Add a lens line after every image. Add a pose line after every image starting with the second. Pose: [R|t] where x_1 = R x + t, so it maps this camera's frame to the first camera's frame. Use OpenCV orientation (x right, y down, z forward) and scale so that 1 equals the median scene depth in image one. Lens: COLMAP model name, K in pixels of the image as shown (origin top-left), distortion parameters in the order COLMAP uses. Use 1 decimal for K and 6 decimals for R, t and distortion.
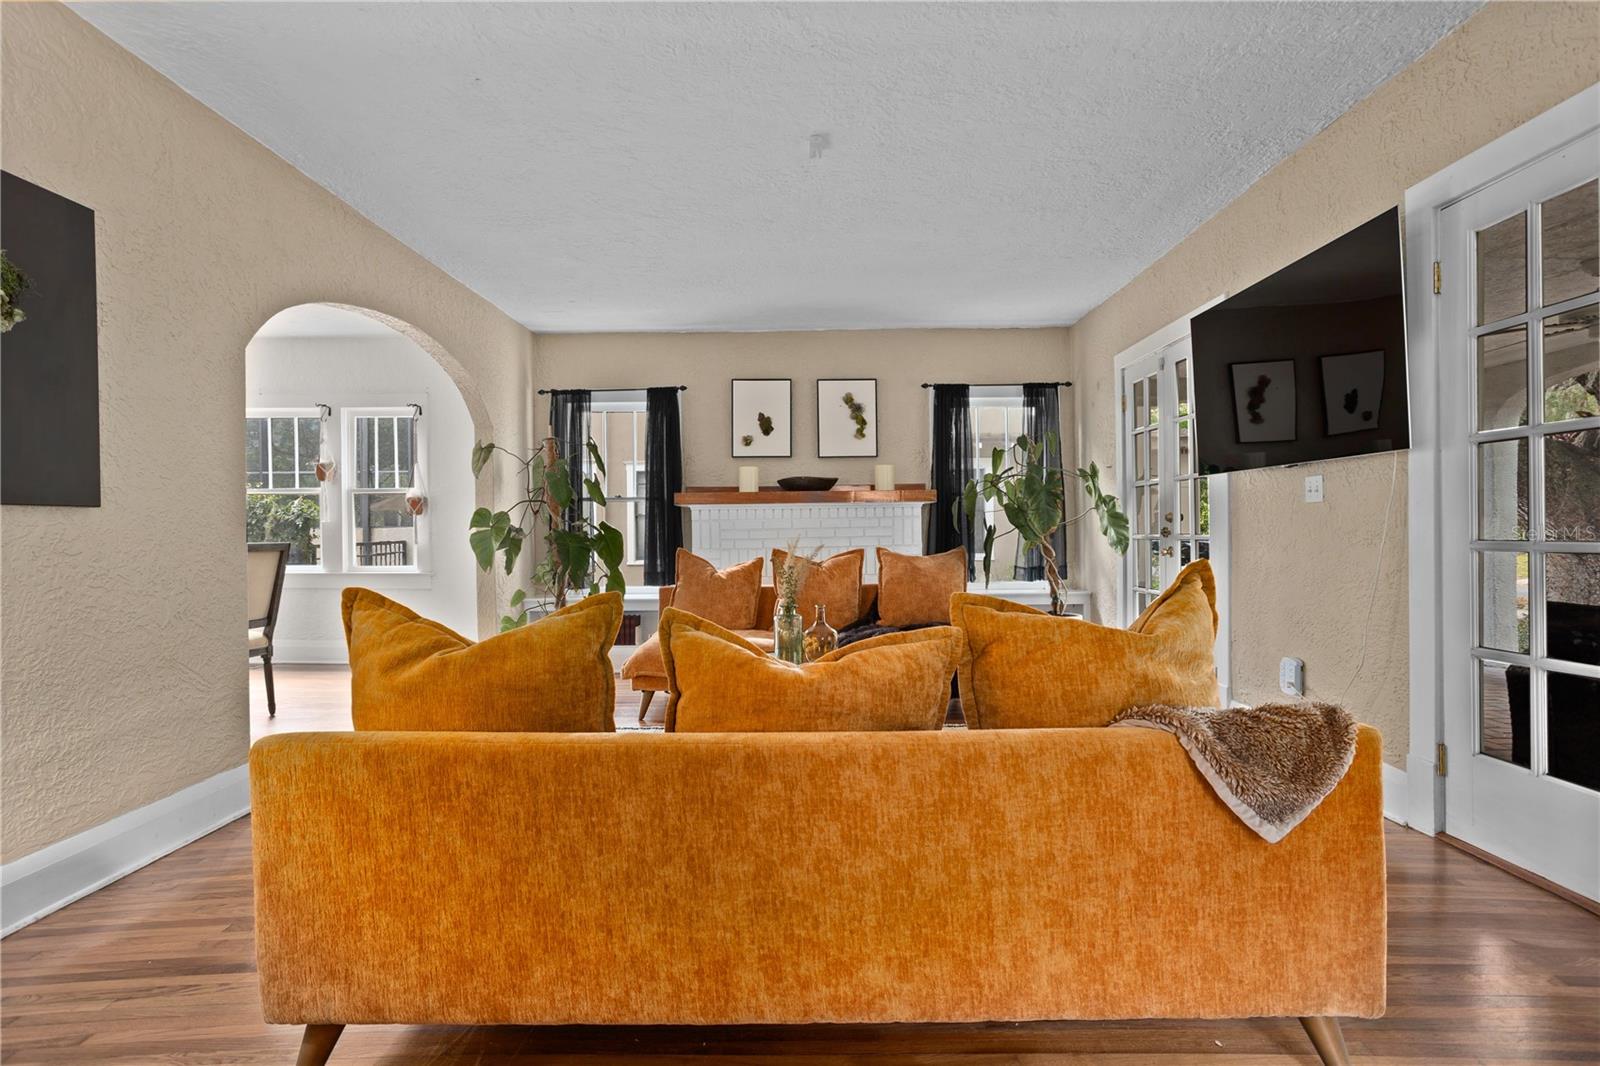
lens RADIAL K [[777.0, 0, 805.4], [0, 777.0, 532.6], [0, 0, 1]] dist [-0.037491, 0.020690]
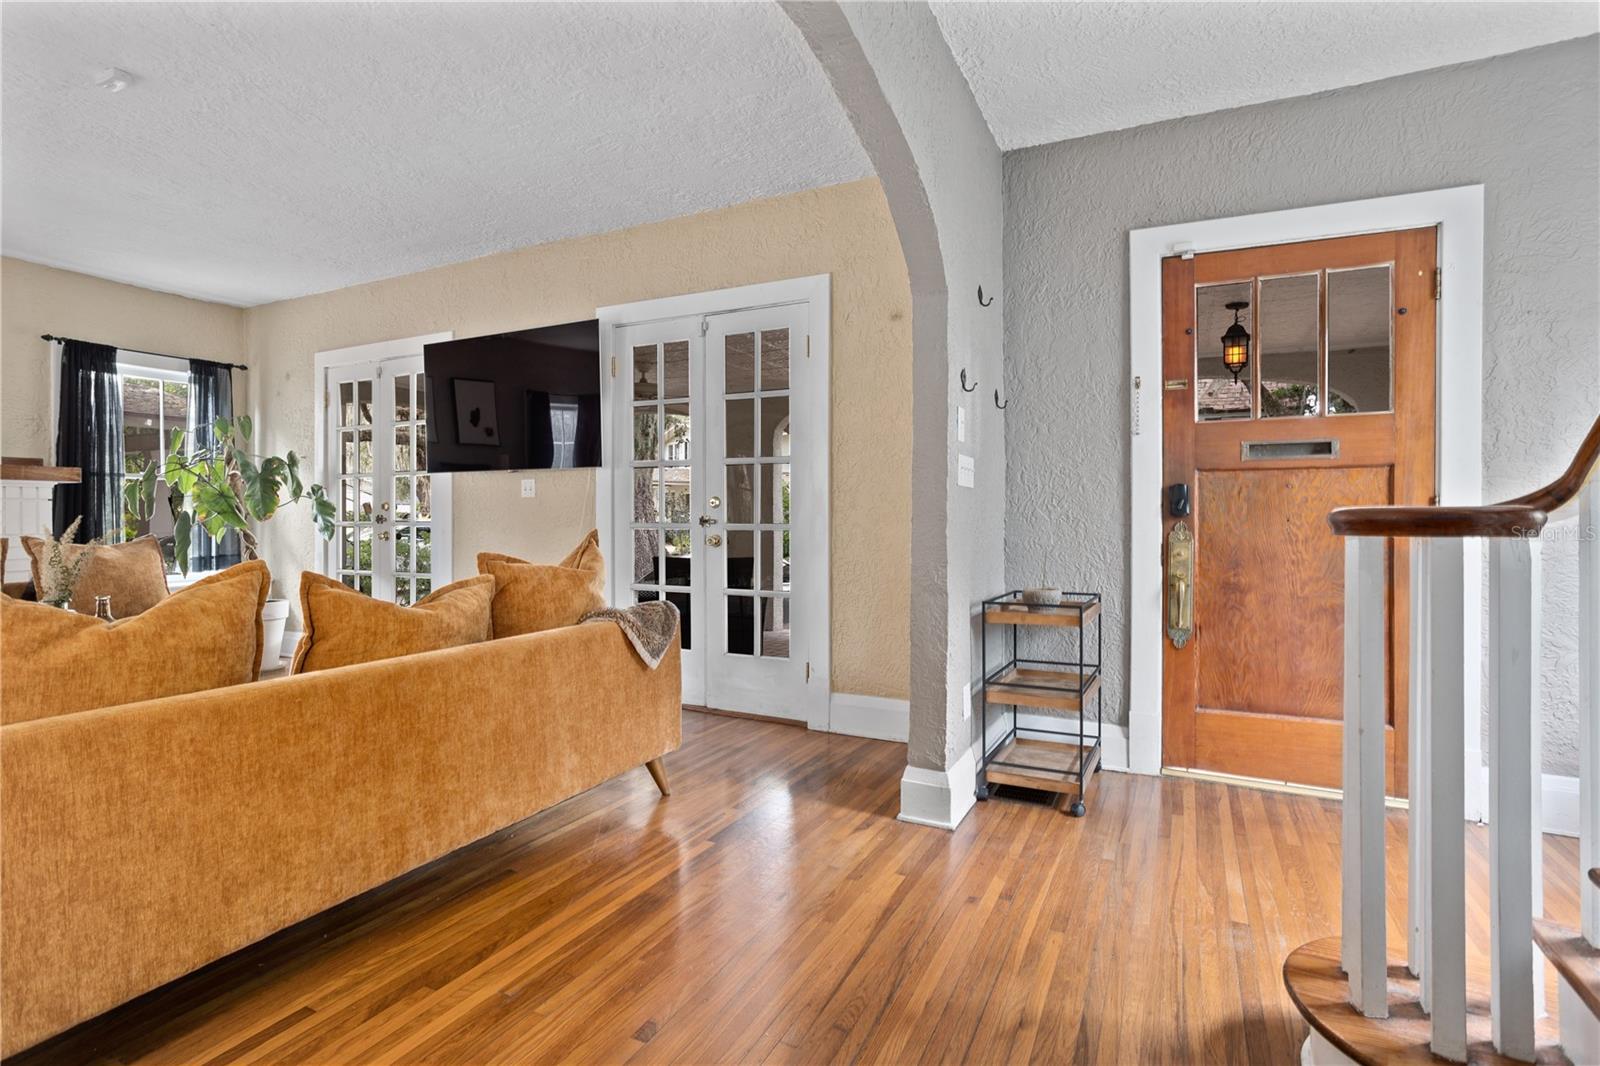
lens RADIAL K [[777.0, 0, 791.8], [0, 777.0, 521.6], [0, 0, 1]] dist [-0.037491, 0.020690]
pose [[0.443696, 0.004087, 0.896168, -0.547814], [0.000701, 0.999988, -0.004908, 0.017078], [-0.896177, 0.002806, 0.443688, -0.113288]]
